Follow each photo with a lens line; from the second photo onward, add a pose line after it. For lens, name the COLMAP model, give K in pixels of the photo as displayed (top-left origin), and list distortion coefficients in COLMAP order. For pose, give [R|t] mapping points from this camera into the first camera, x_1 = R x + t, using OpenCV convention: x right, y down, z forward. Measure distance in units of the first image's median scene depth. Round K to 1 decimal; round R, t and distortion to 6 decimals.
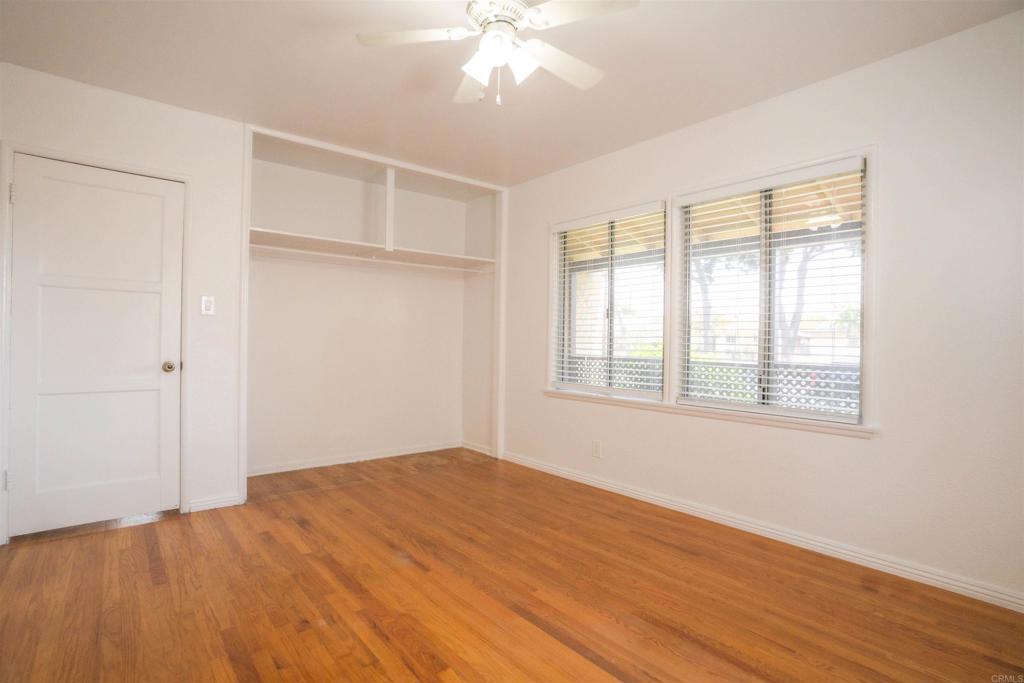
lens RADIAL K [[502.2, 0, 508.4], [0, 502.2, 342.4], [0, 0, 1]] dist [-0.038412, 0.000806]
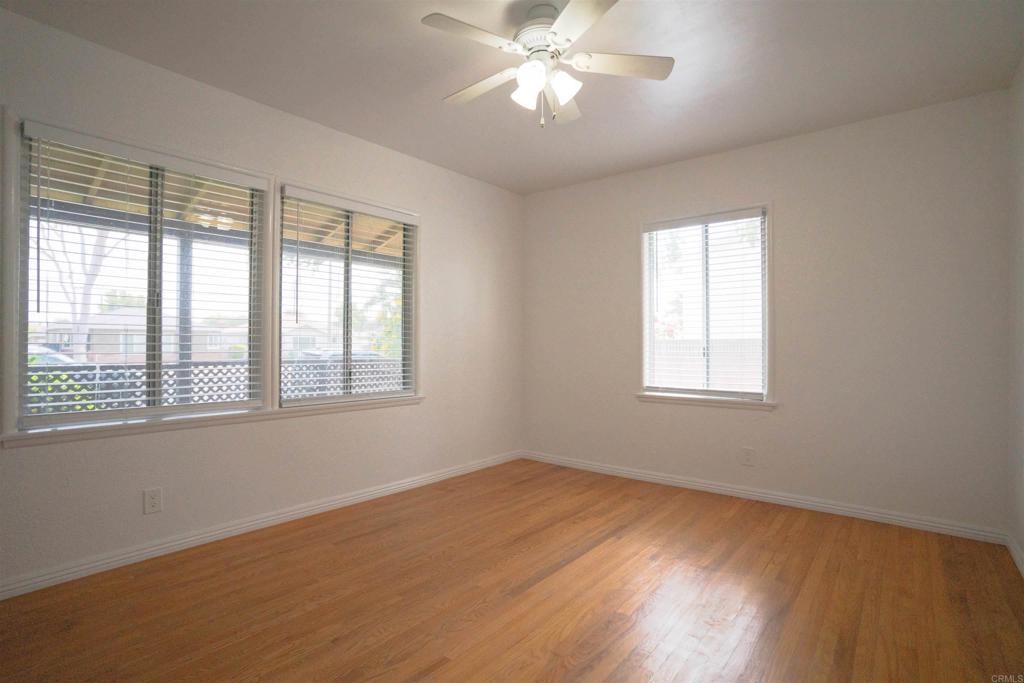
lens RADIAL K [[502.2, 0, 508.4], [0, 502.2, 342.4], [0, 0, 1]] dist [-0.038412, 0.000806]
pose [[-0.189453, -0.010354, 0.981835, -0.743394], [-0.004306, 0.999944, 0.009714, -0.010433], [-0.981880, -0.002388, -0.189487, 0.879782]]
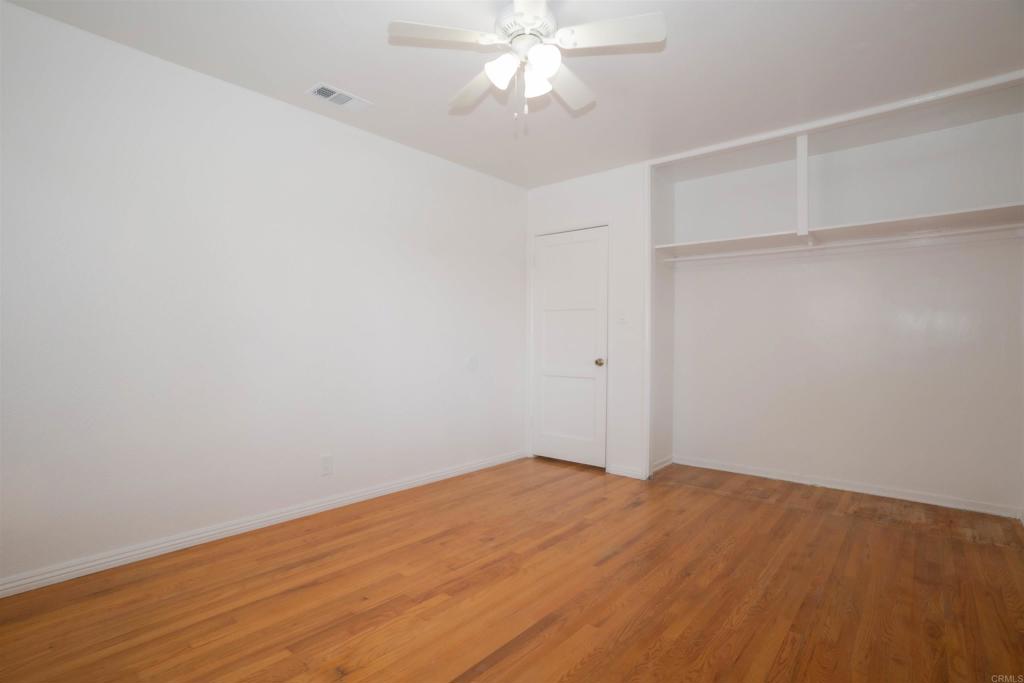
lens RADIAL K [[502.2, 0, 508.4], [0, 502.2, 342.4], [0, 0, 1]] dist [-0.038412, 0.000806]
pose [[0.171825, -0.008918, -0.985087, 0.685645], [-0.007300, 0.999920, -0.010326, 0.011462], [0.985100, 0.008966, 0.171746, 0.540903]]
